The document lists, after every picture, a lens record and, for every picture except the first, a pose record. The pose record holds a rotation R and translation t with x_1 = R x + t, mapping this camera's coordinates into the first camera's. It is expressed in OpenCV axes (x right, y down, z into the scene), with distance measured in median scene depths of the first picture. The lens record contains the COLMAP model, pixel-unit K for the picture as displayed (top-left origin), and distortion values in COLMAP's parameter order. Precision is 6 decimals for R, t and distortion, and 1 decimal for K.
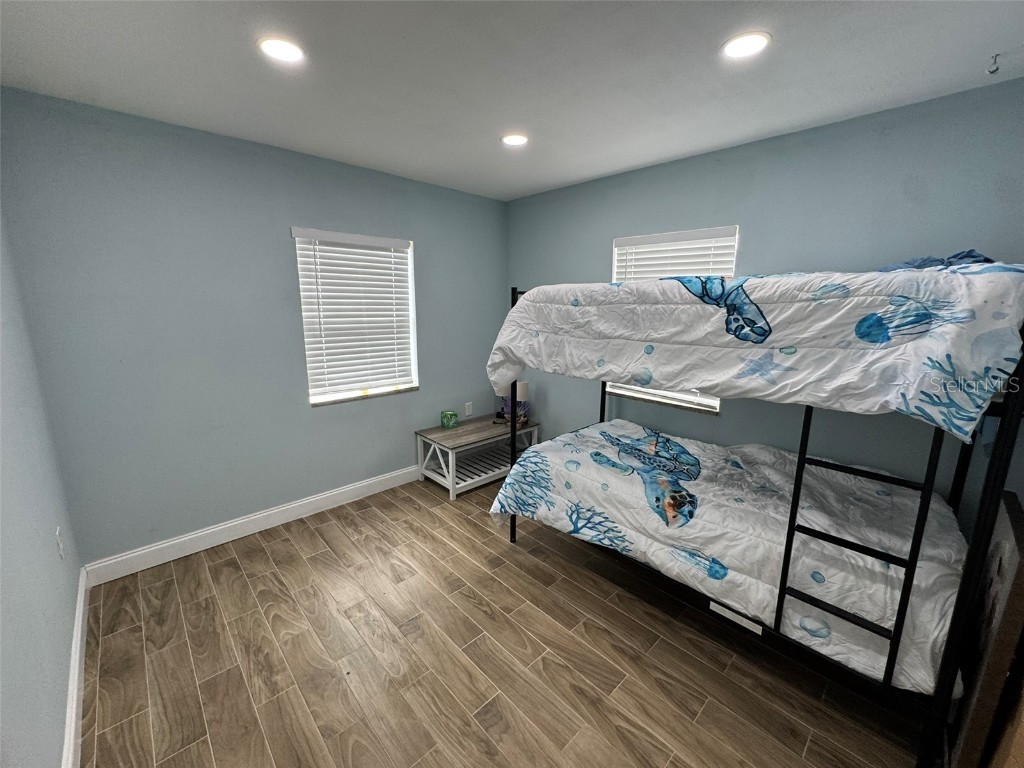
lens RADIAL K [[409.8, 0, 509.0], [0, 409.8, 382.1], [0, 0, 1]] dist [-0.001338, 0.000554]
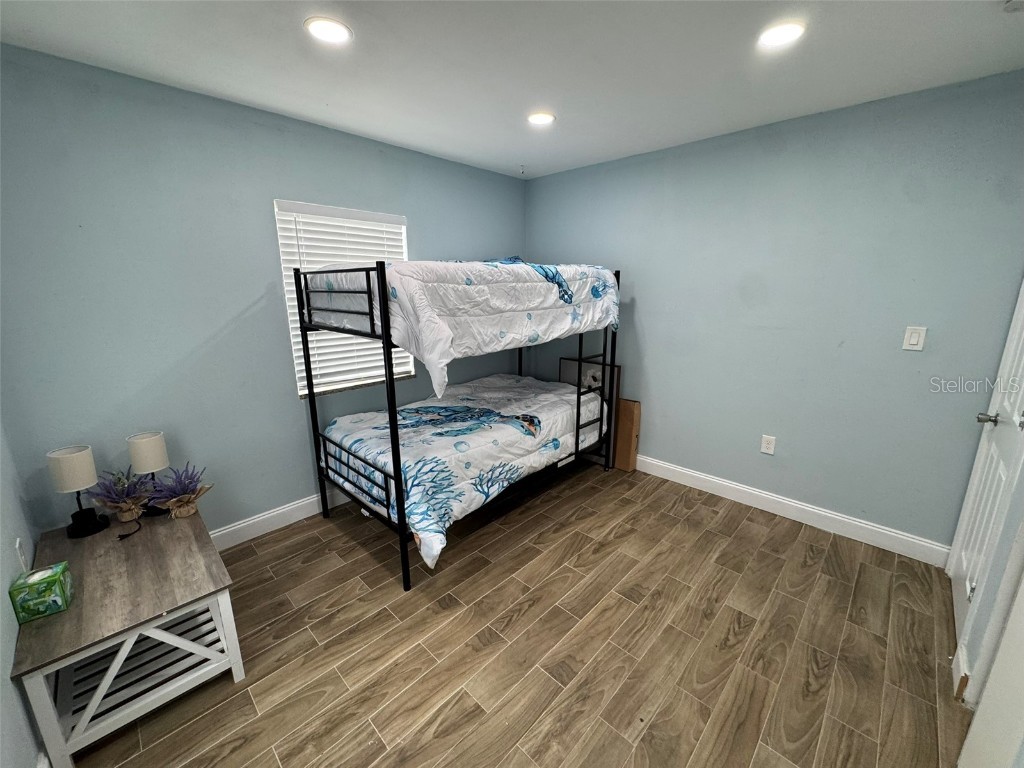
lens RADIAL K [[409.8, 0, 513.0], [0, 409.8, 381.3], [0, 0, 1]] dist [-0.001338, 0.000554]
pose [[-0.044234, -0.238407, 0.970158, -0.854933], [0.197234, 0.949910, 0.242424, -0.180171], [-0.979358, 0.202072, 0.005003, 0.917379]]
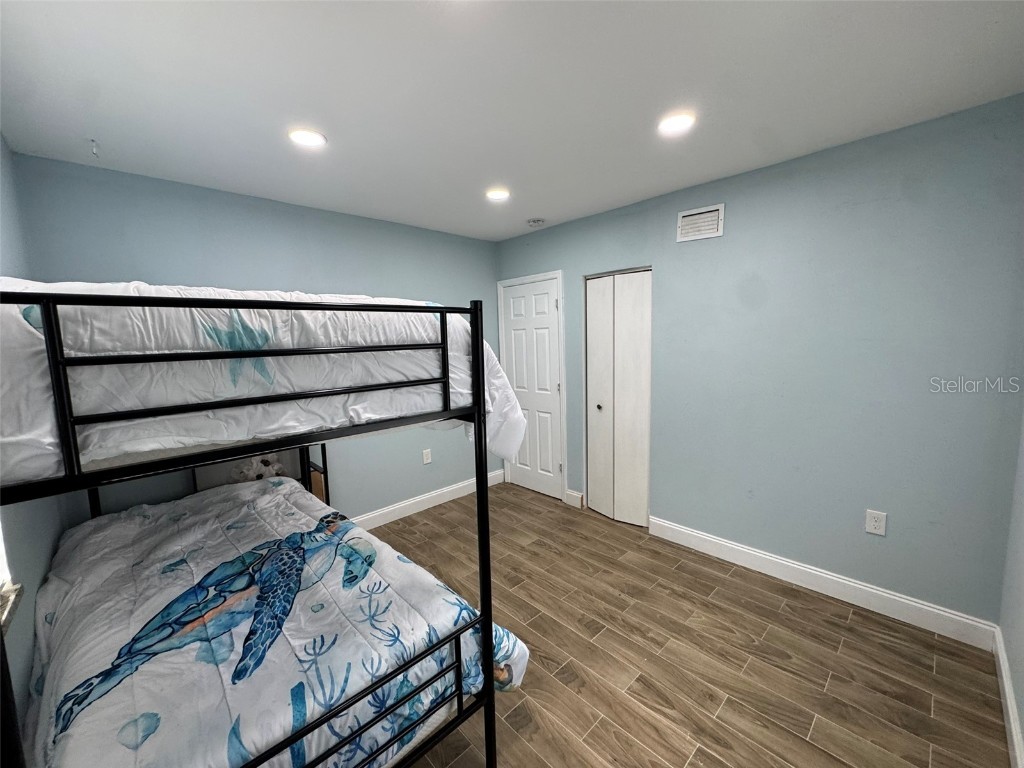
lens RADIAL K [[409.8, 0, 507.9], [0, 409.8, 383.5], [0, 0, 1]] dist [-0.001338, 0.000554]
pose [[-0.999771, 0.019881, 0.007898, -0.032404], [0.021340, 0.952539, 0.303669, -0.326385], [-0.001485, 0.303768, -0.952745, 1.727465]]
